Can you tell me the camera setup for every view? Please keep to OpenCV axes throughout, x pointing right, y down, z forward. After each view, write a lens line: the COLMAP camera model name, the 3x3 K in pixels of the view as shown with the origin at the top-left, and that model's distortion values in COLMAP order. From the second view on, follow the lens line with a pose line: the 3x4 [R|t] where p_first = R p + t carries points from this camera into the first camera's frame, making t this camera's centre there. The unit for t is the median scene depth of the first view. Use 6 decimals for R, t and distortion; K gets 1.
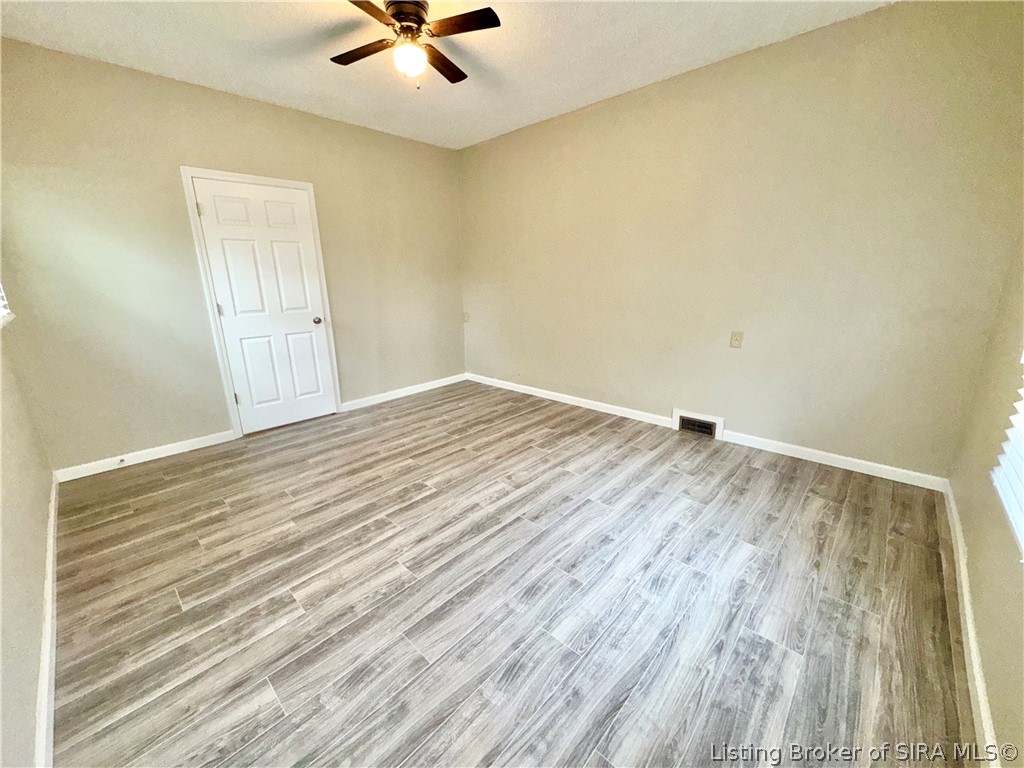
lens RADIAL K [[411.9, 0, 507.1], [0, 411.9, 388.0], [0, 0, 1]] dist [-0.002854, 0.000915]
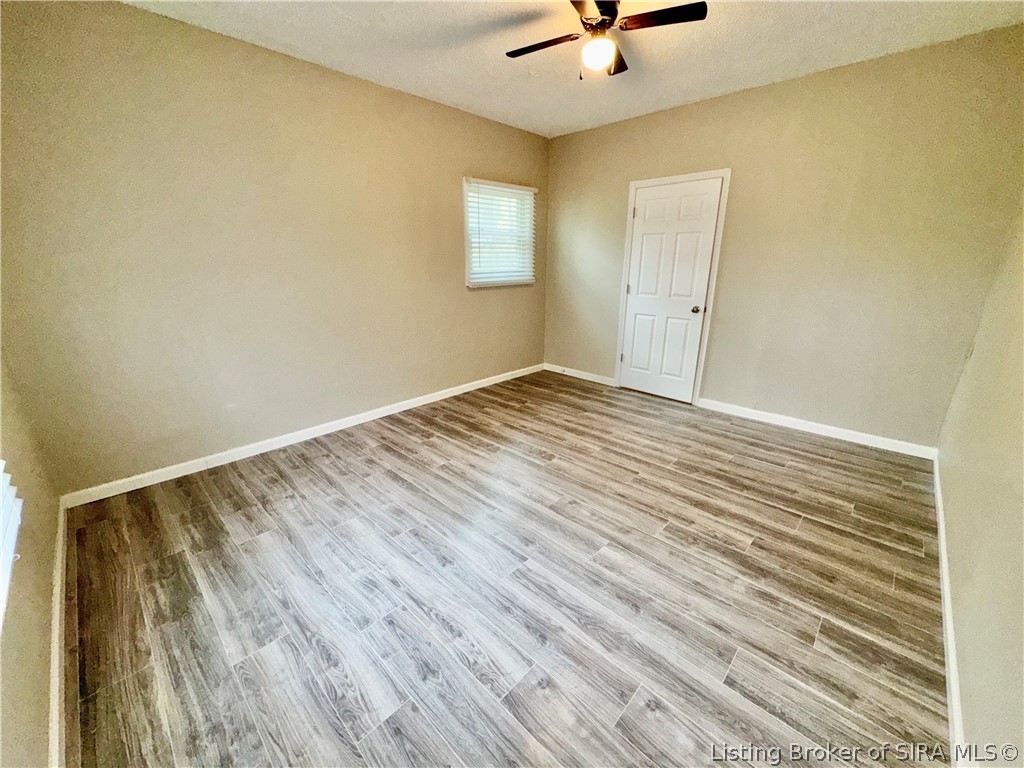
lens RADIAL K [[411.9, 0, 510.9], [0, 411.9, 383.5], [0, 0, 1]] dist [-0.002854, 0.000915]
pose [[-0.016673, 0.306703, -0.951659, 0.769363], [-0.266248, 0.916065, 0.299896, -0.245931], [0.963760, 0.258377, 0.066386, 0.746776]]
